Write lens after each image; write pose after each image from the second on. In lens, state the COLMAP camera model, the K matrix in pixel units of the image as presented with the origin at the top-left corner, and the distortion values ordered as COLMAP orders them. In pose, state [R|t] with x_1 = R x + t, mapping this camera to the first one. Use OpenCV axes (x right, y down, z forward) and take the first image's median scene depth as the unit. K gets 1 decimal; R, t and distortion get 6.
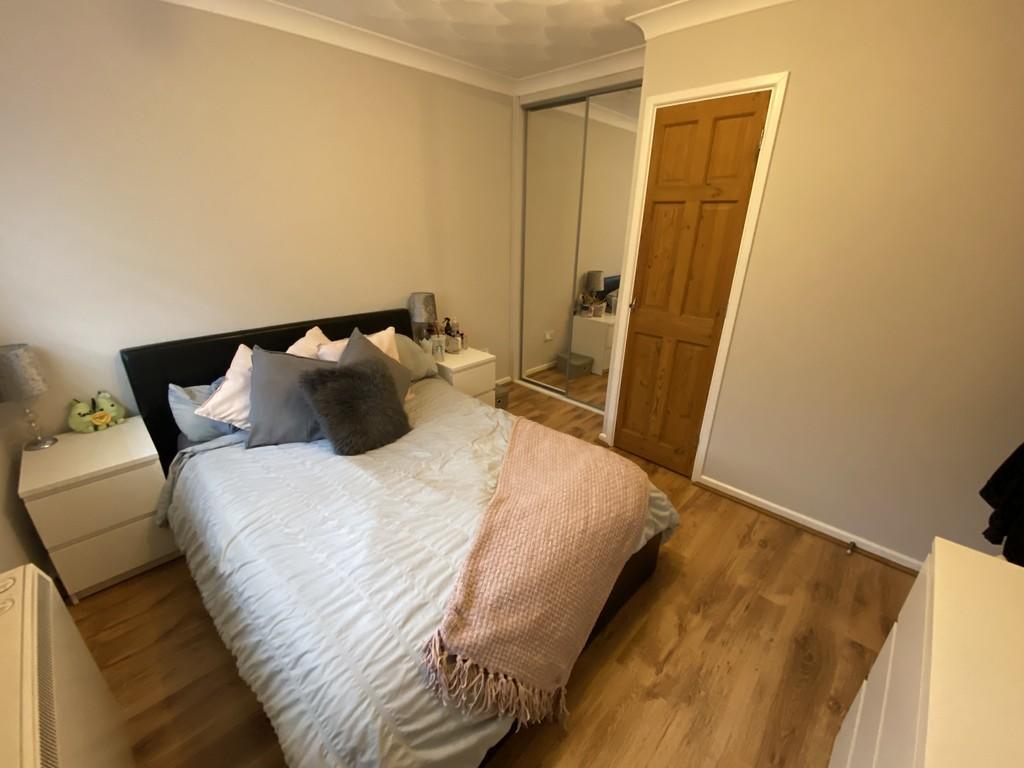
lens RADIAL K [[408.2, 0, 512.0], [0, 408.2, 384.0], [0, 0, 1]] dist [-0.001632, -0.000206]
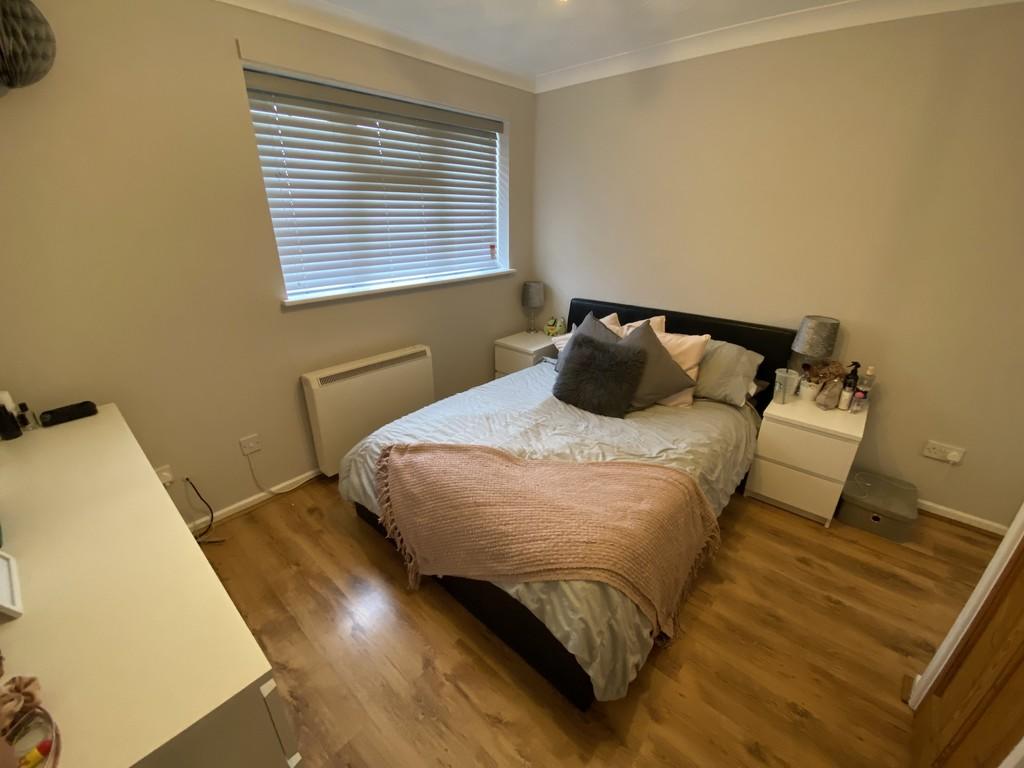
lens RADIAL K [[420.0, 0, 512.0], [0, 420.0, 384.0], [0, 0, 1]] dist [0.000695, -0.000099]
pose [[0.050697, 0.363100, -0.930370, 0.923189], [-0.368680, 0.872574, 0.320454, -0.268526], [0.928173, 0.326763, 0.178104, 0.632432]]
